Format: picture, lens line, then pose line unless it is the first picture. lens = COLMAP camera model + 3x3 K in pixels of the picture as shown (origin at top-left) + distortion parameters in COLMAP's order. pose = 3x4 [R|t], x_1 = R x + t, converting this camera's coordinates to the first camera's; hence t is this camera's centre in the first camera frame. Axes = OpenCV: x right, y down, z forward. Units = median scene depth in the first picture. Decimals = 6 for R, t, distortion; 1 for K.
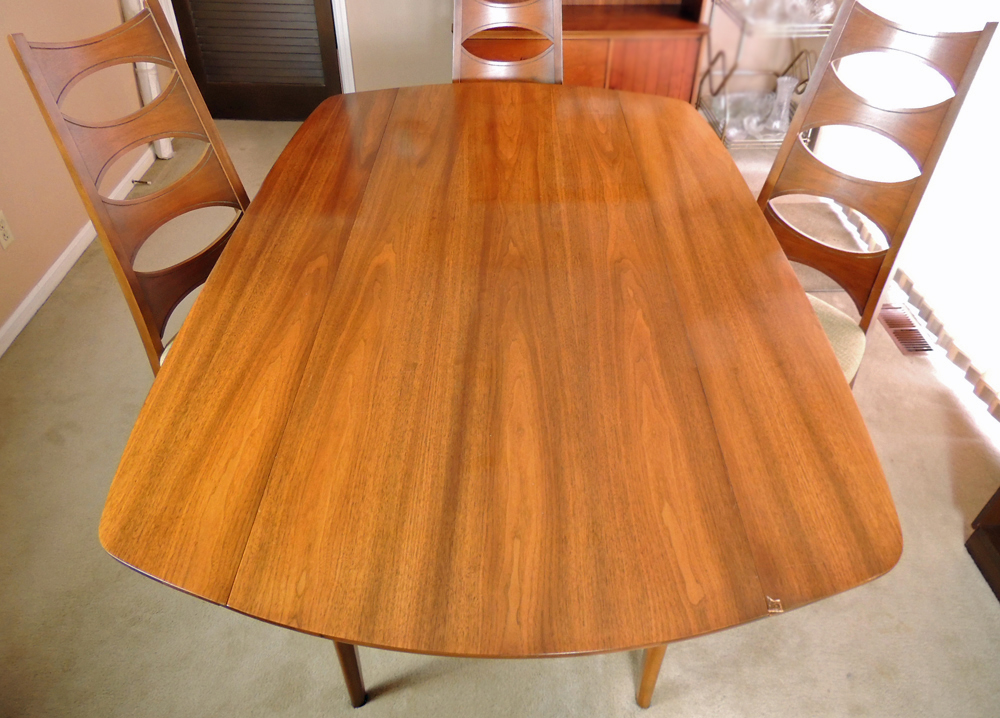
lens RADIAL K [[646.3, 0, 494.0], [0, 646.3, 363.5], [0, 0, 1]] dist [0.004500, -0.007999]
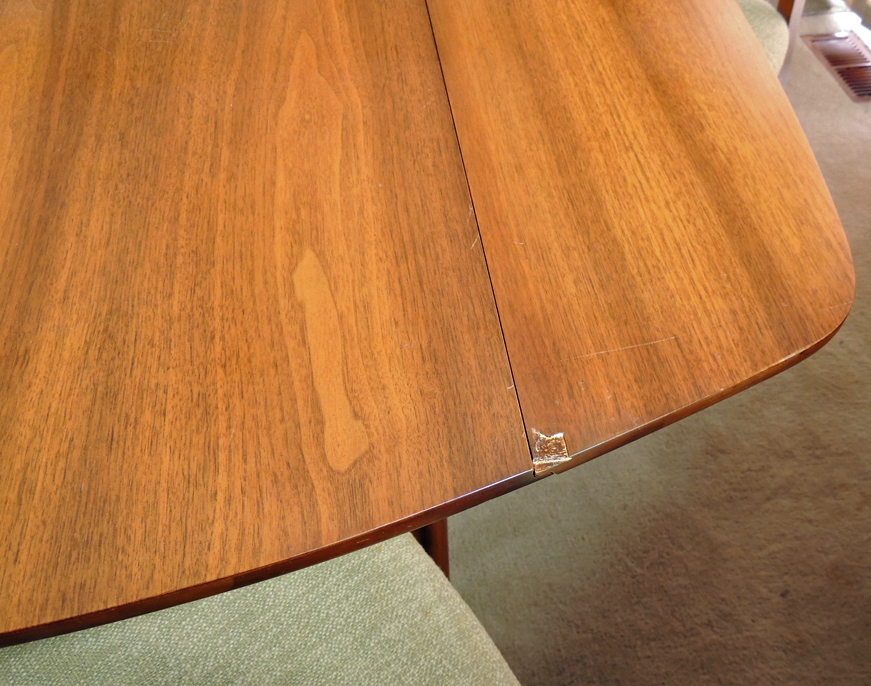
lens RADIAL K [[939.5, 0, 436.8], [0, 939.5, 339.5], [0, 0, 1]] dist [-0.034711, 0.000000]
pose [[0.986183, -0.103612, 0.129256, 0.237855], [0.089486, 0.989818, 0.110689, 0.191159], [-0.139408, -0.097593, 0.985414, 0.368947]]
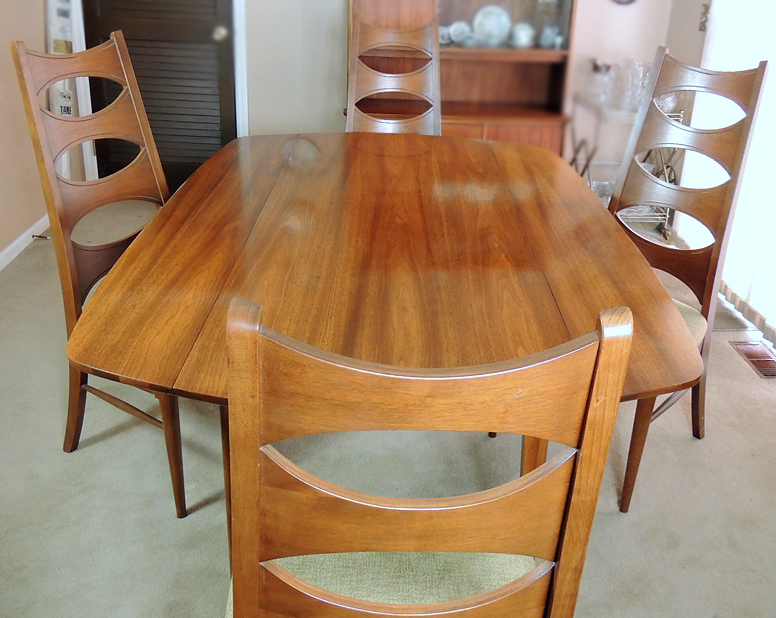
lens RADIAL K [[693.8, 0, 392.3], [0, 693.8, 305.7], [0, 0, 1]] dist [0.001037, -0.000482]
pose [[0.999380, 0.023153, 0.026532, -0.018757], [-0.015377, 0.964762, -0.262673, 0.448531], [-0.031679, 0.262102, 0.964520, -0.286690]]
